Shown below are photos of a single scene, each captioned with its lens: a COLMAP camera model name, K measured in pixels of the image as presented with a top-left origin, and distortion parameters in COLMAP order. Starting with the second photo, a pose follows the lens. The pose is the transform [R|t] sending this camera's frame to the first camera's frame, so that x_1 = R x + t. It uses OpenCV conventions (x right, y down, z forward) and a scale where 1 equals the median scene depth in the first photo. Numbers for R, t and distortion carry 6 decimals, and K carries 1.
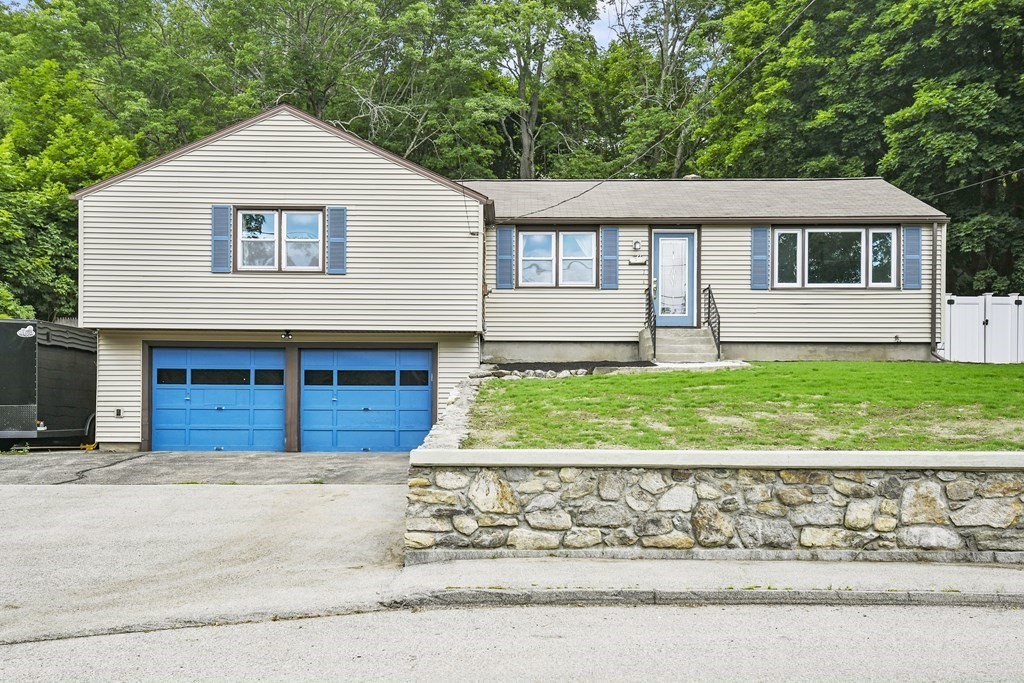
lens RADIAL K [[1079.5, 0, 513.0], [0, 1079.5, 405.4], [0, 0, 1]] dist [-0.001550, 0.285404]
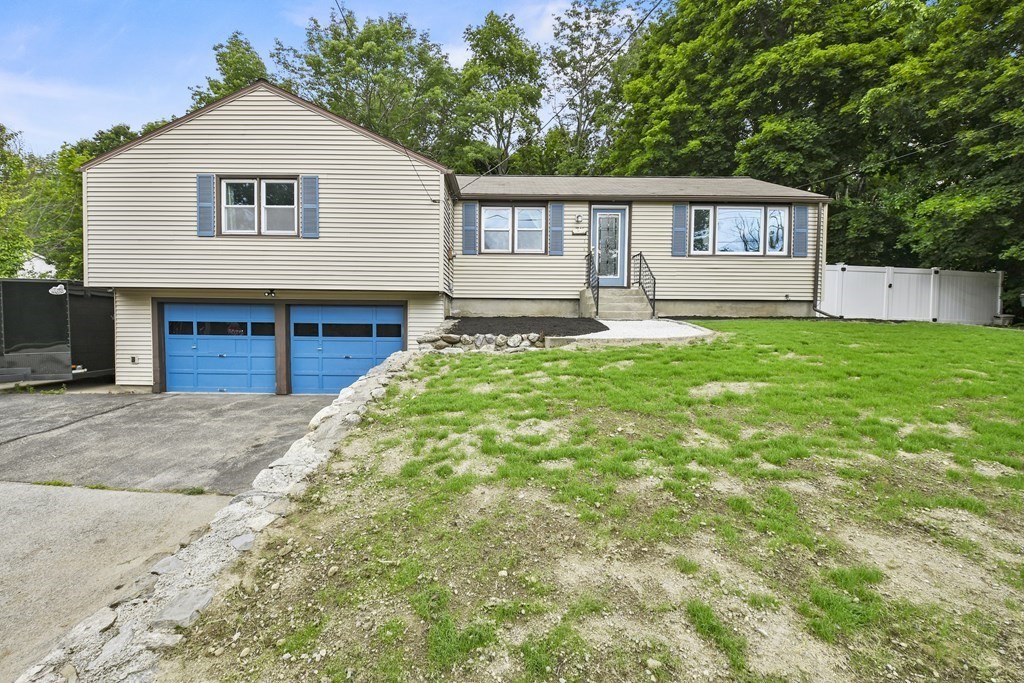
lens RADIAL K [[458.0, 0, 512.0], [0, 458.0, 341.5], [0, 0, 1]] dist [0.014849, -0.016914]
pose [[0.999748, 0.001693, 0.022386, 0.028734], [-0.003045, 0.998165, 0.060474, -0.041928], [-0.022242, -0.060527, 0.997919, 0.482627]]
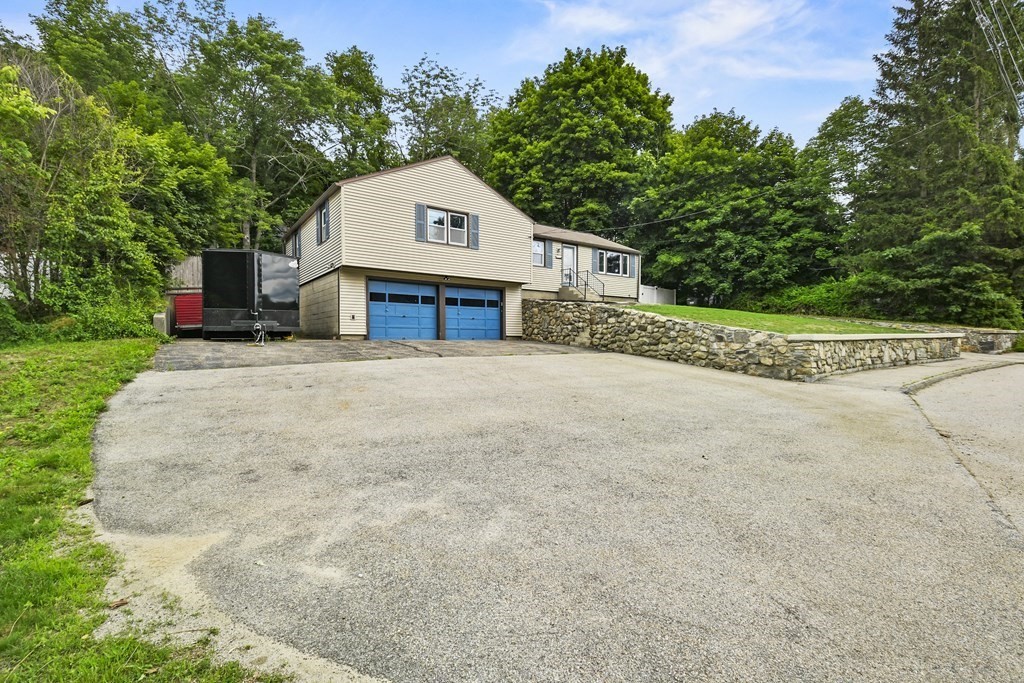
lens RADIAL K [[458.0, 0, 512.0], [0, 458.0, 341.5], [0, 0, 1]] dist [0.014849, -0.016914]
pose [[0.800485, -0.010158, 0.599267, -0.562190], [-0.014814, 0.999216, 0.036725, 0.013438], [-0.599170, -0.038276, 0.799706, 0.264499]]
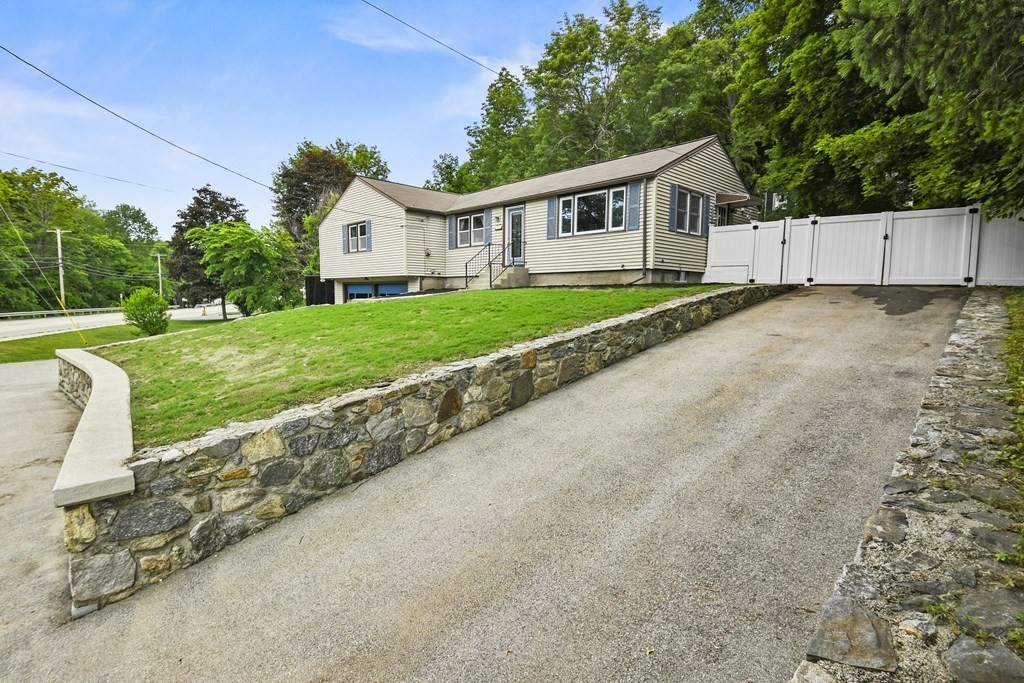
lens RADIAL K [[505.4, 0, 514.8], [0, 505.4, 341.7], [0, 0, 1]] dist [0.023688, -0.000002]
pose [[0.704313, 0.061807, -0.707194, 0.729382], [0.027338, 0.993102, 0.114021, -0.044057], [0.709363, -0.099640, 0.697765, 0.433204]]
